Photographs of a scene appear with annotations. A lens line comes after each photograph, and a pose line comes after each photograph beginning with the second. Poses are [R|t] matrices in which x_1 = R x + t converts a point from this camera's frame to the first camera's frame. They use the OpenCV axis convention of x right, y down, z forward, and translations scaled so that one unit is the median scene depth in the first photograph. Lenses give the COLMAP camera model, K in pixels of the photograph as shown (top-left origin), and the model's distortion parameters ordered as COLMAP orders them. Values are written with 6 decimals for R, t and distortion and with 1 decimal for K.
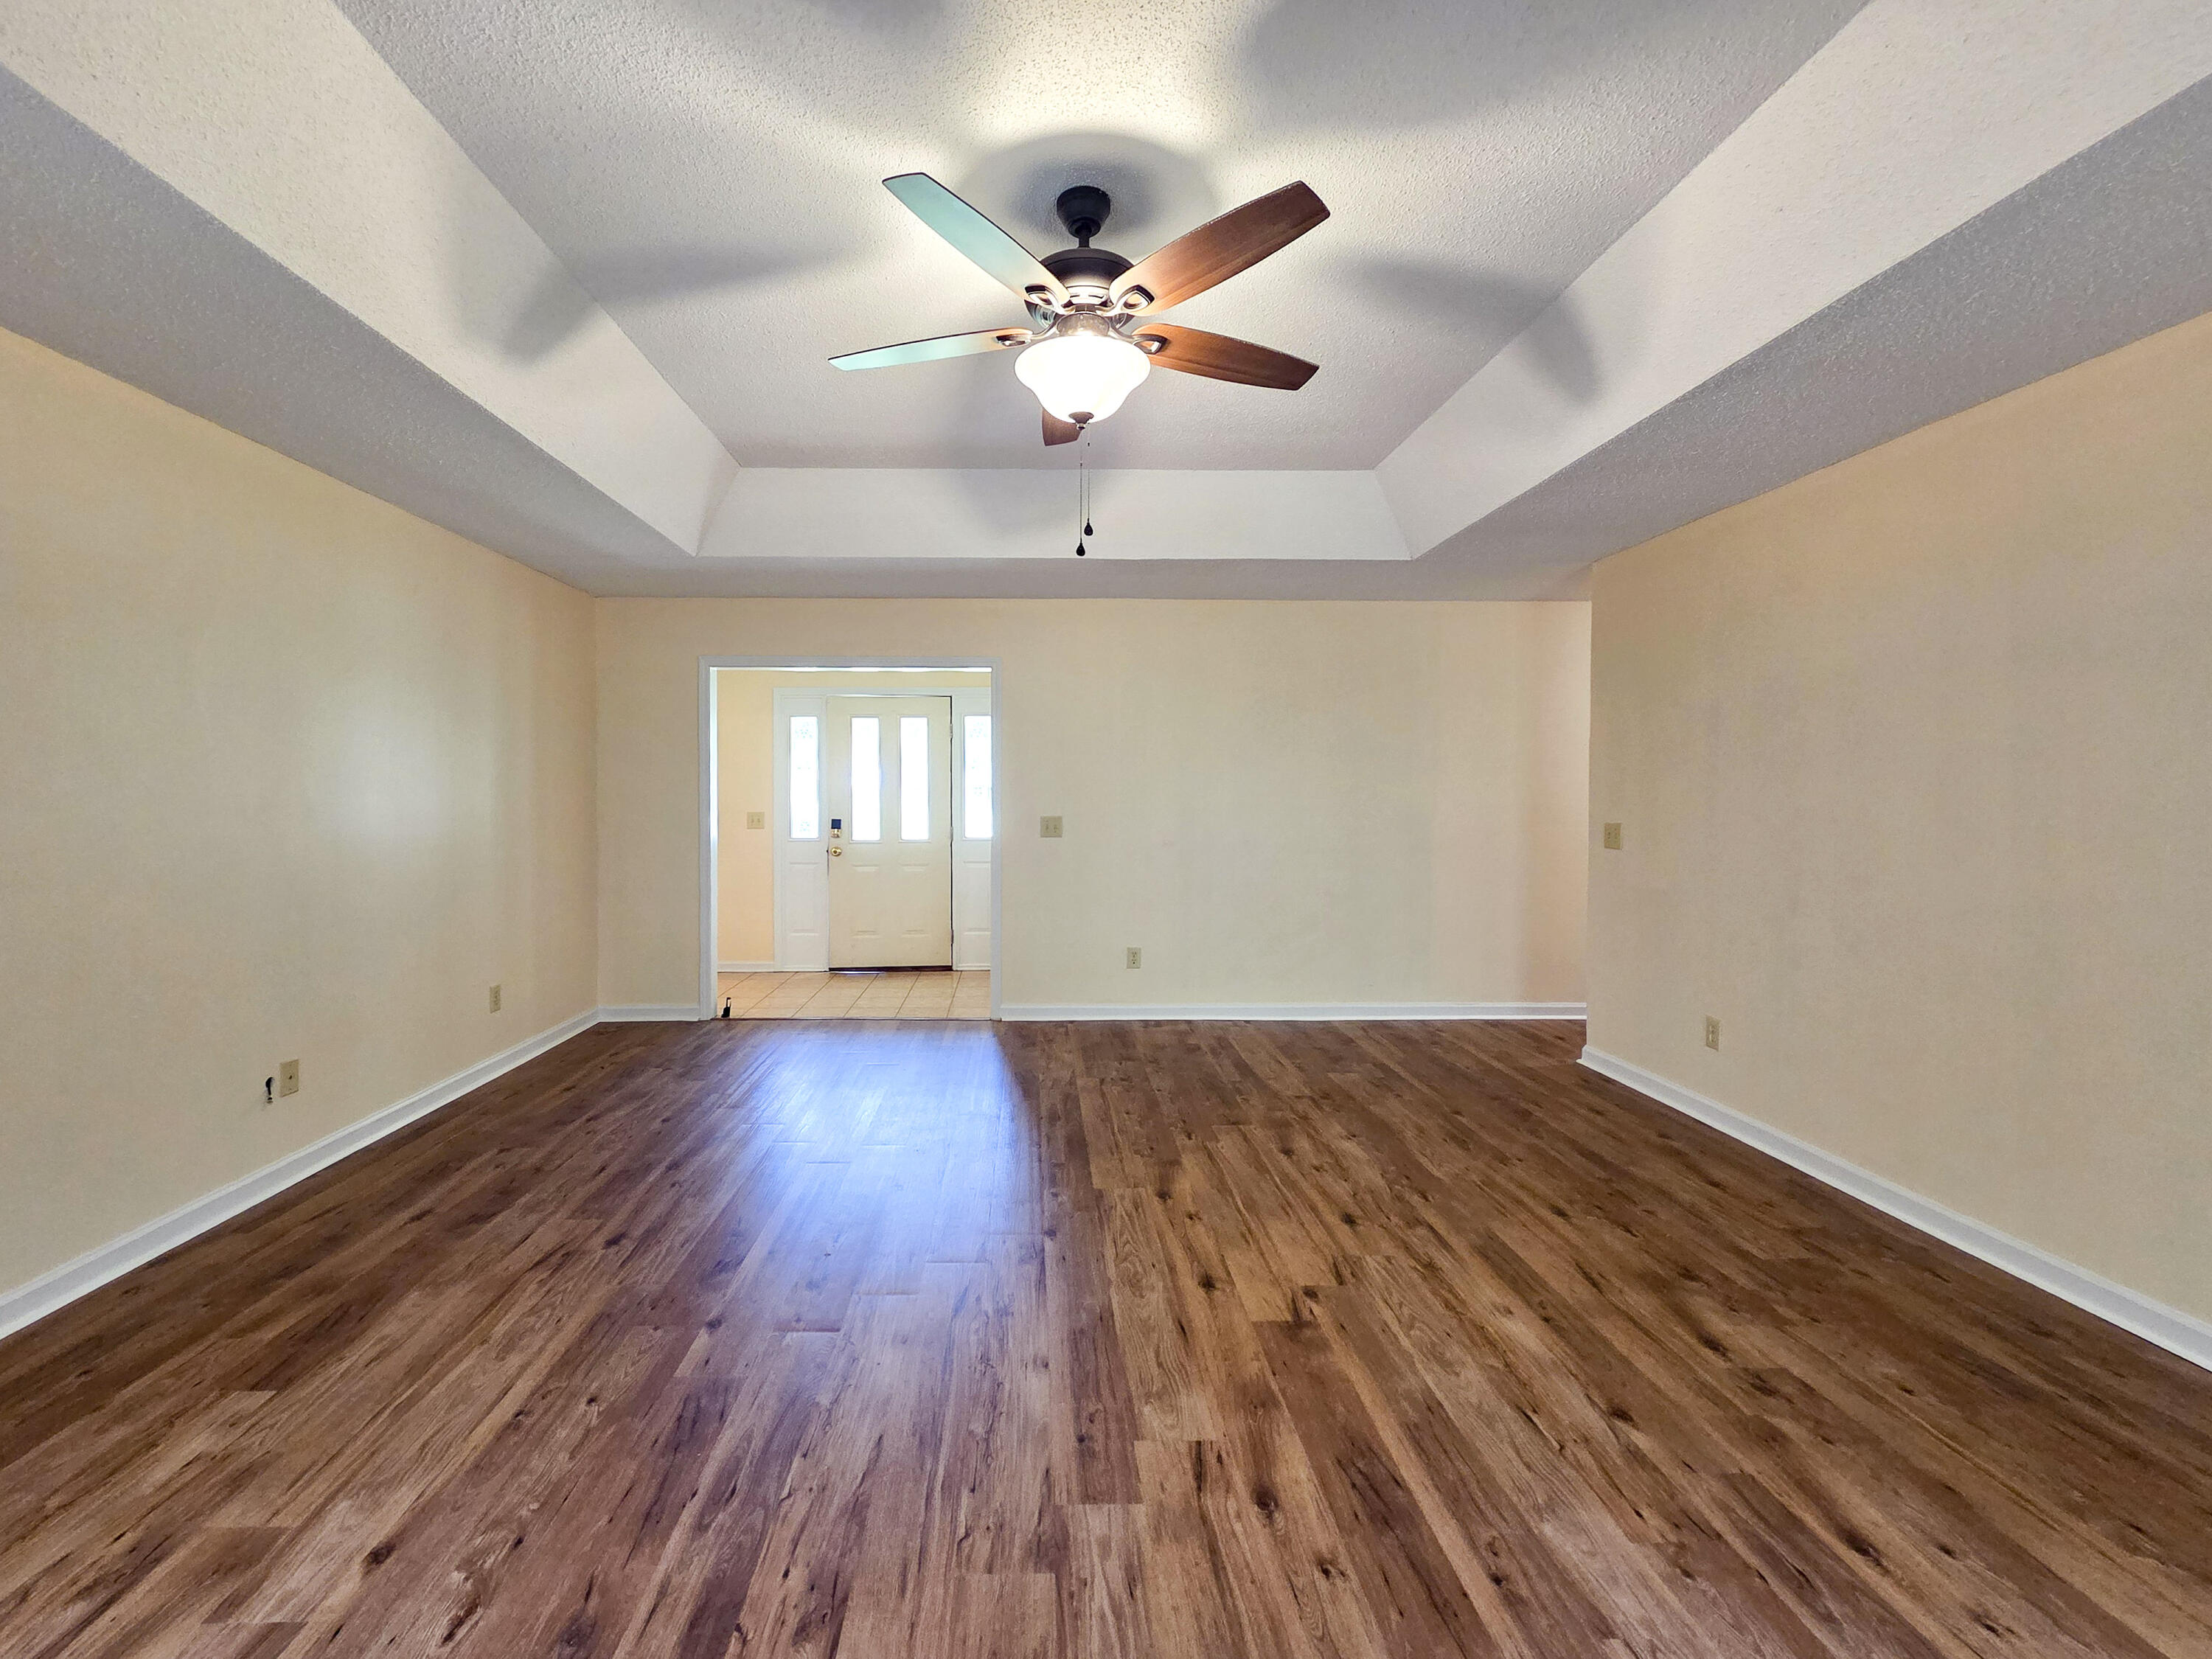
lens RADIAL K [[954.6, 0, 1110.5], [0, 954.6, 822.6], [0, 0, 1]] dist [0.001942, 0.000228]
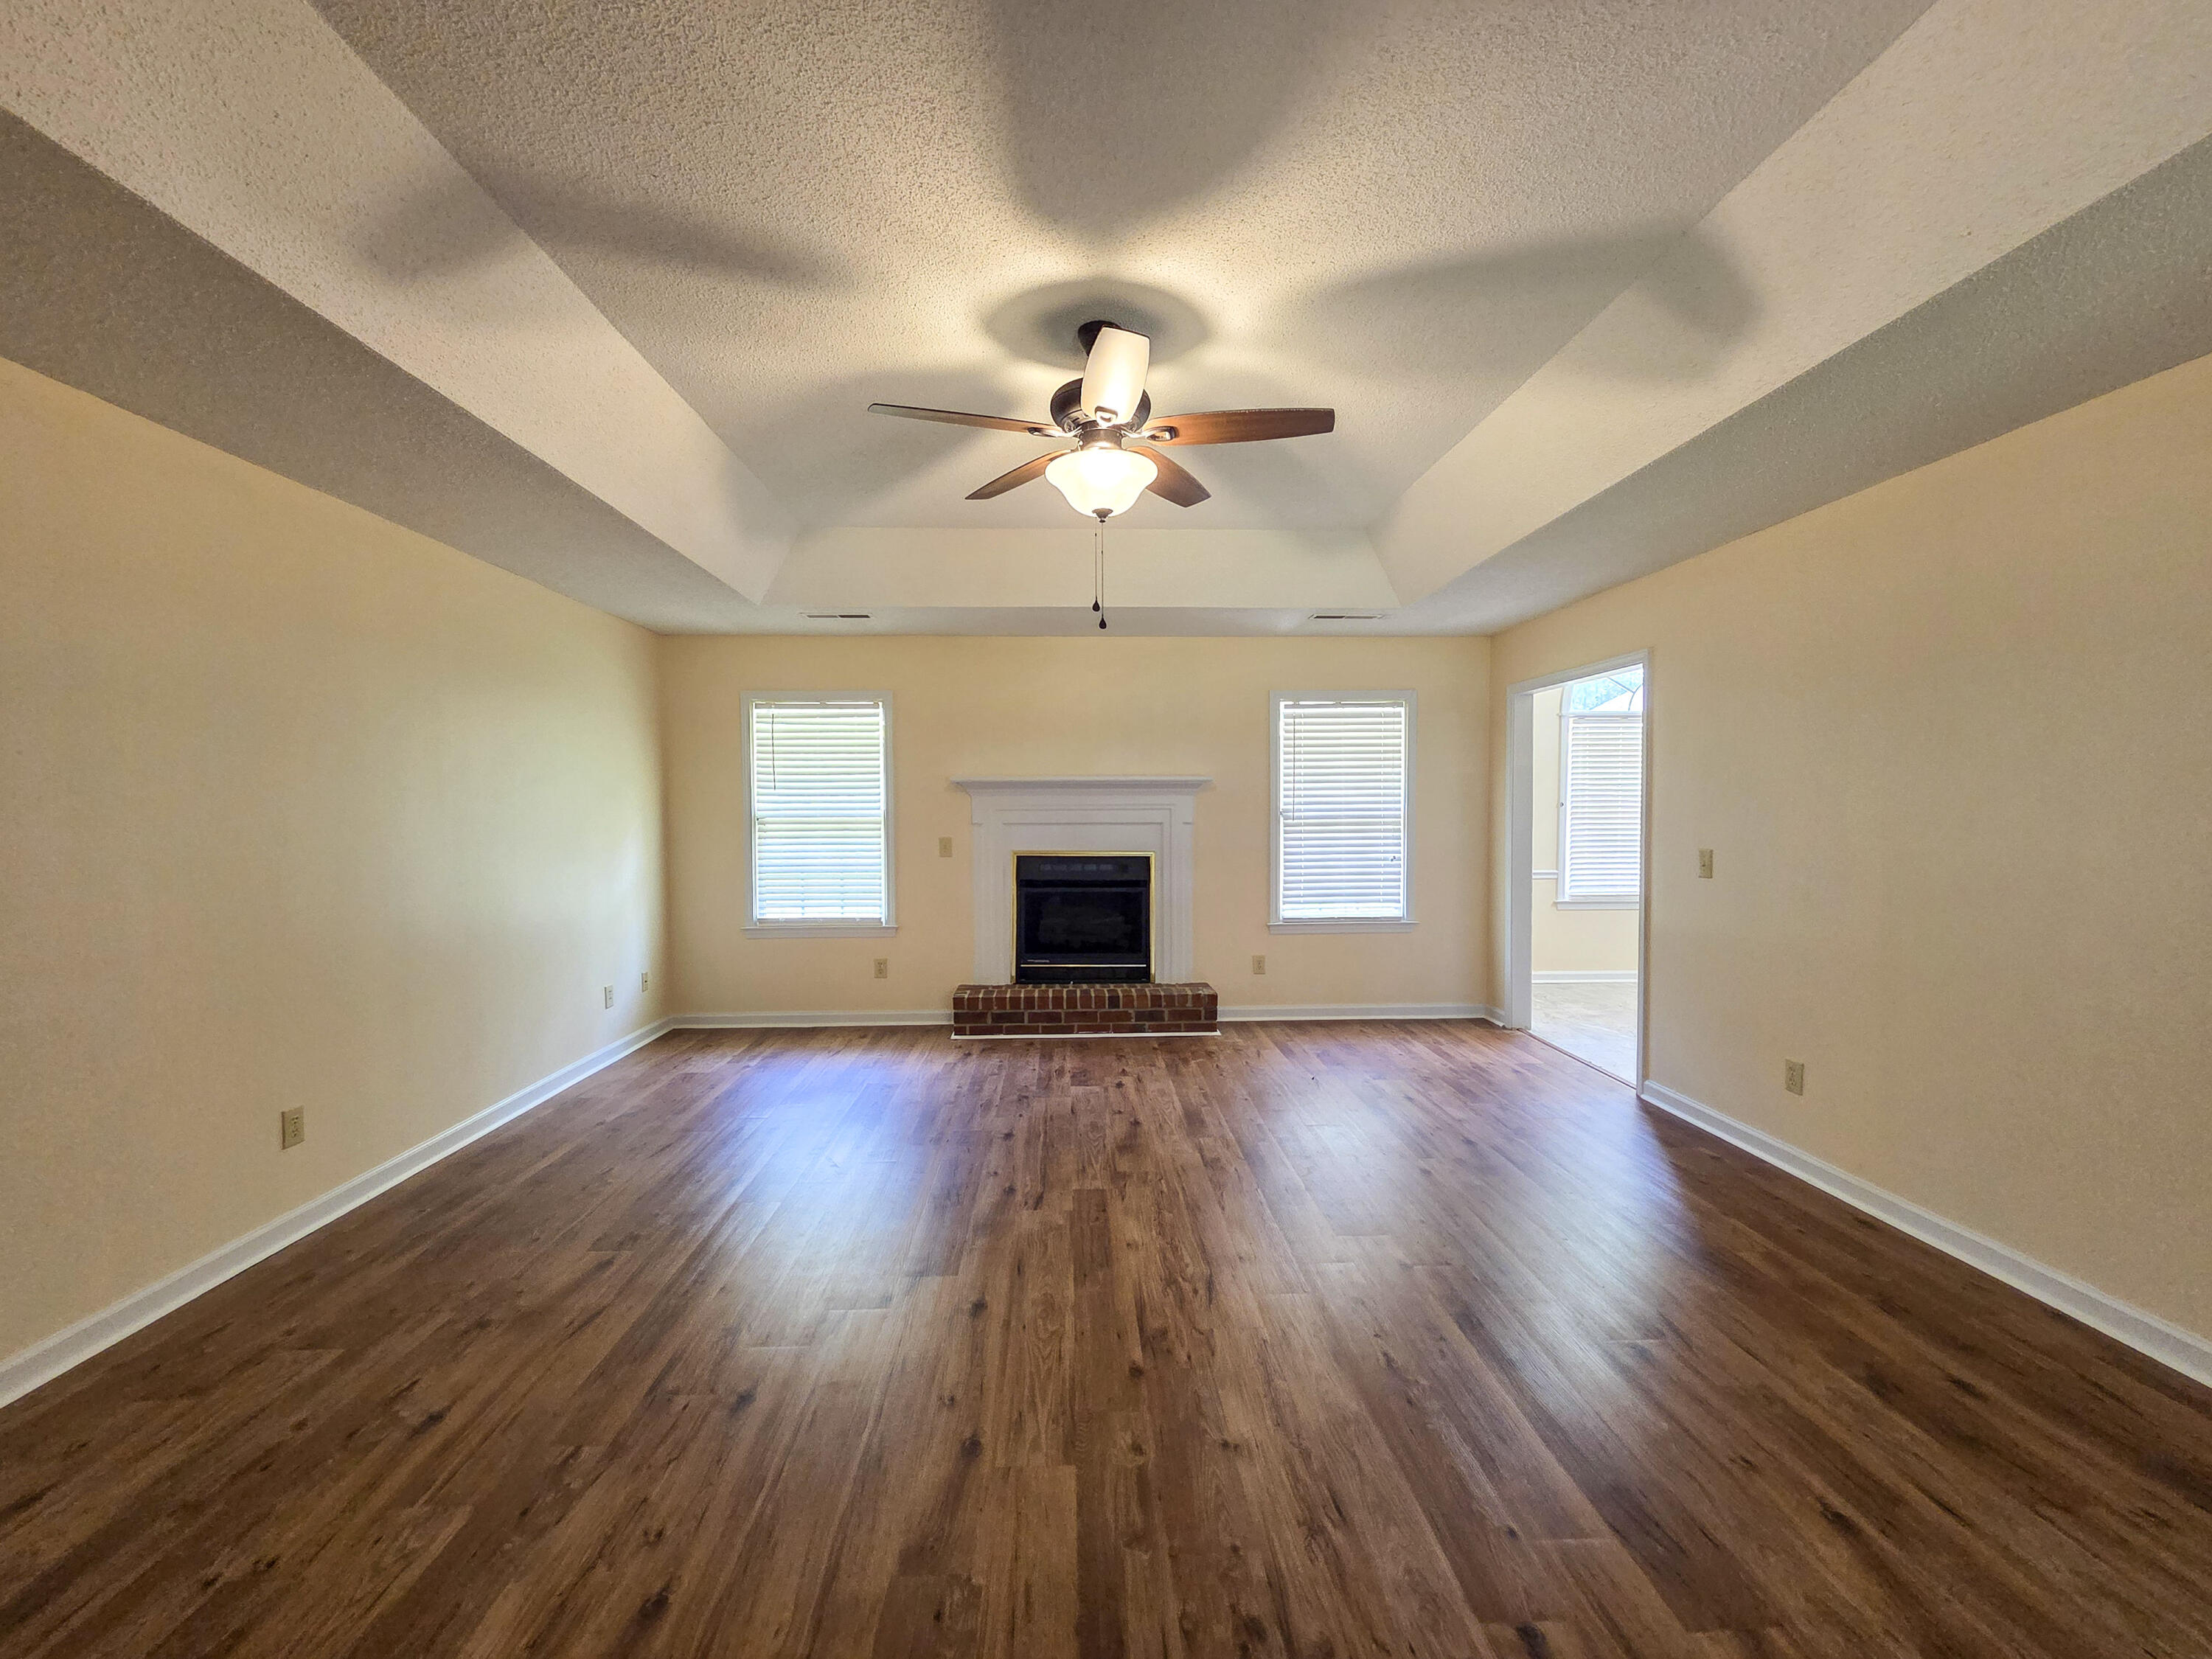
lens RADIAL K [[923.1, 0, 1112.3], [0, 923.1, 839.5], [0, 0, 1]] dist [0.000753, 0.000505]
pose [[-0.999341, 0.001592, 0.036277, -0.079098], [0.004033, 0.997723, 0.067320, -0.085732], [-0.036087, 0.067422, -0.997072, 1.944226]]
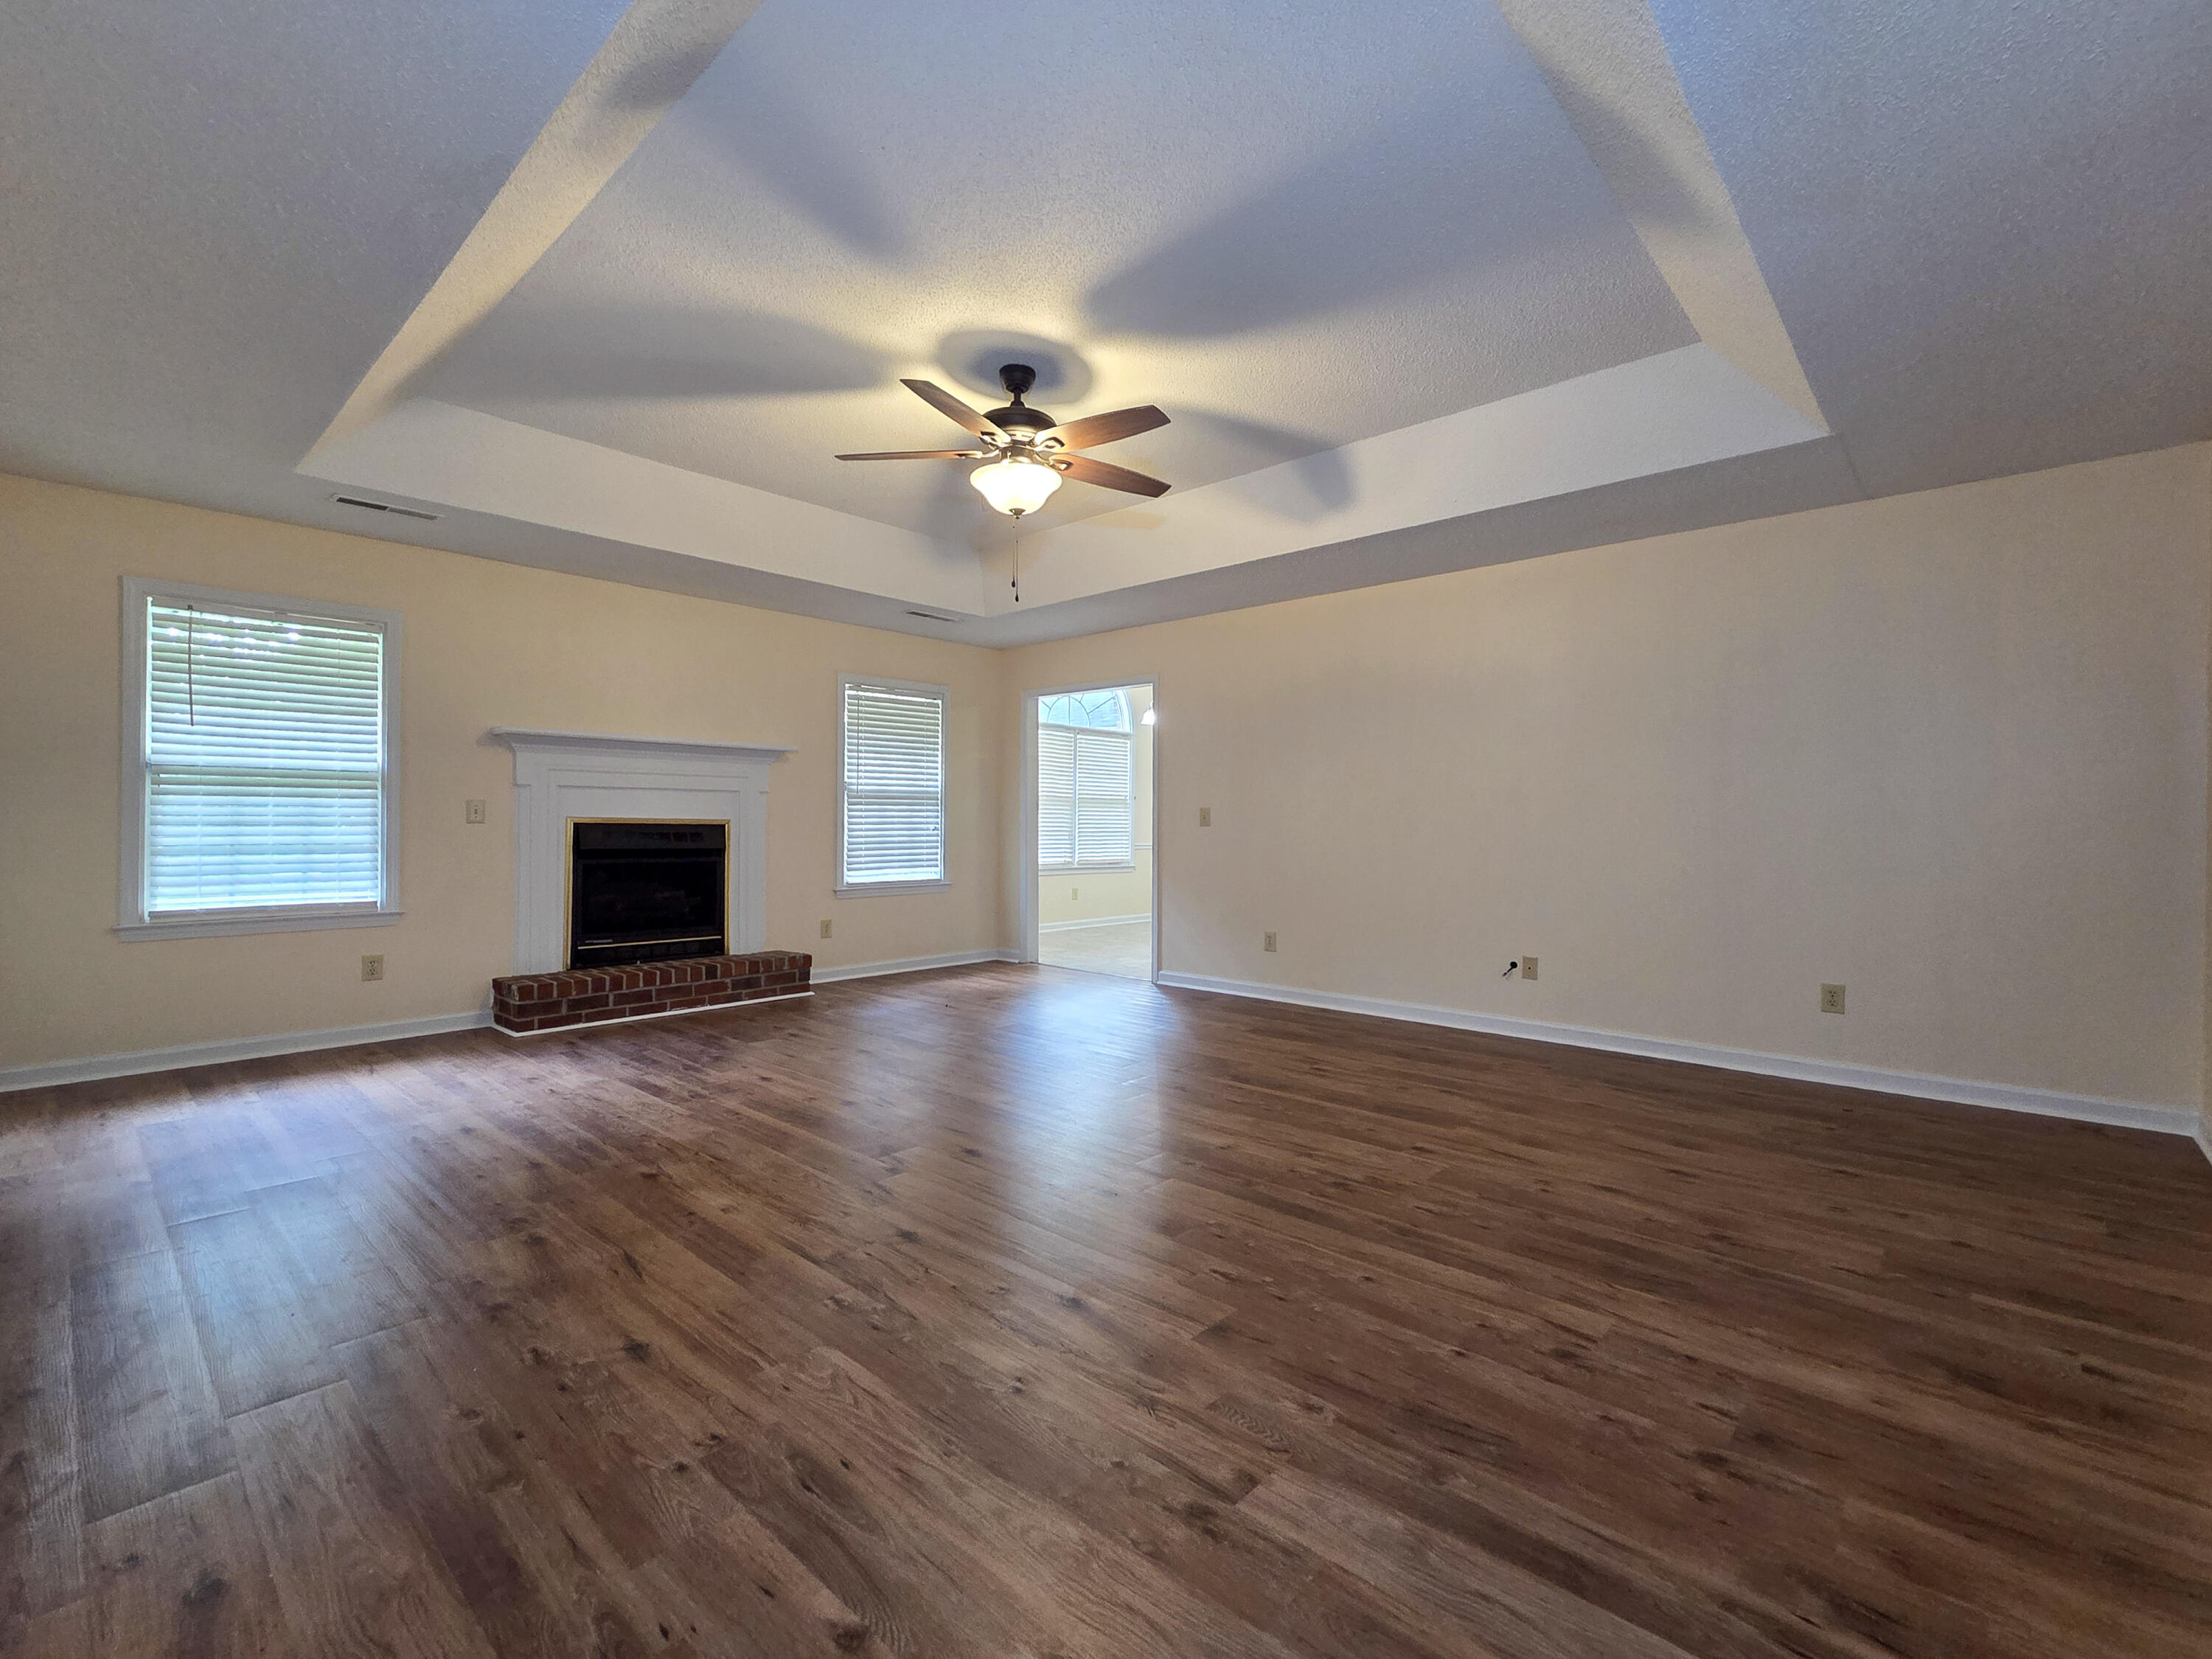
lens RADIAL K [[954.6, 0, 1110.5], [0, 954.6, 822.6], [0, 0, 1]] dist [0.001942, 0.000228]
pose [[-0.730155, -0.007856, -0.683237, 0.806347], [-0.028685, 0.999405, 0.019164, 0.033538], [0.682680, 0.033591, -0.729945, 1.989757]]
